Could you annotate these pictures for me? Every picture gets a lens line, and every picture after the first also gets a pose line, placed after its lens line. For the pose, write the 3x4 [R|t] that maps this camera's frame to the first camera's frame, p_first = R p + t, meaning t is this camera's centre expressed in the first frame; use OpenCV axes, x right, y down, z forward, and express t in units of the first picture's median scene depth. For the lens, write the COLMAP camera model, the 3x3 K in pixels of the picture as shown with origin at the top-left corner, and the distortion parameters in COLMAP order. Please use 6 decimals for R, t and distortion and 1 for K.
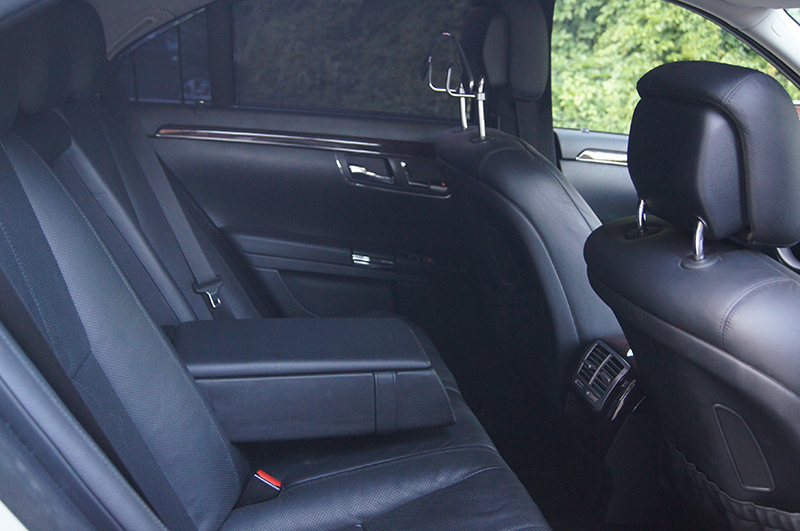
lens RADIAL K [[873.1, 0, 400.0], [0, 873.1, 265.5], [0, 0, 1]] dist [-0.076191, 0.136439]
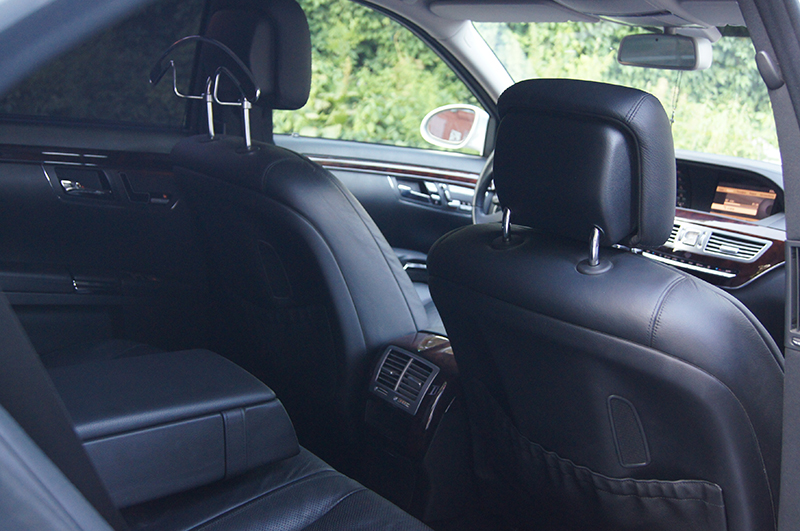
lens RADIAL K [[873.1, 0, 400.0], [0, 873.1, 265.5], [0, 0, 1]] dist [-0.076191, 0.136439]
pose [[0.889482, -0.079355, 0.450028, -0.251833], [0.077927, 0.996722, 0.021733, -0.033910], [-0.450277, 0.015738, 0.892750, 0.102170]]
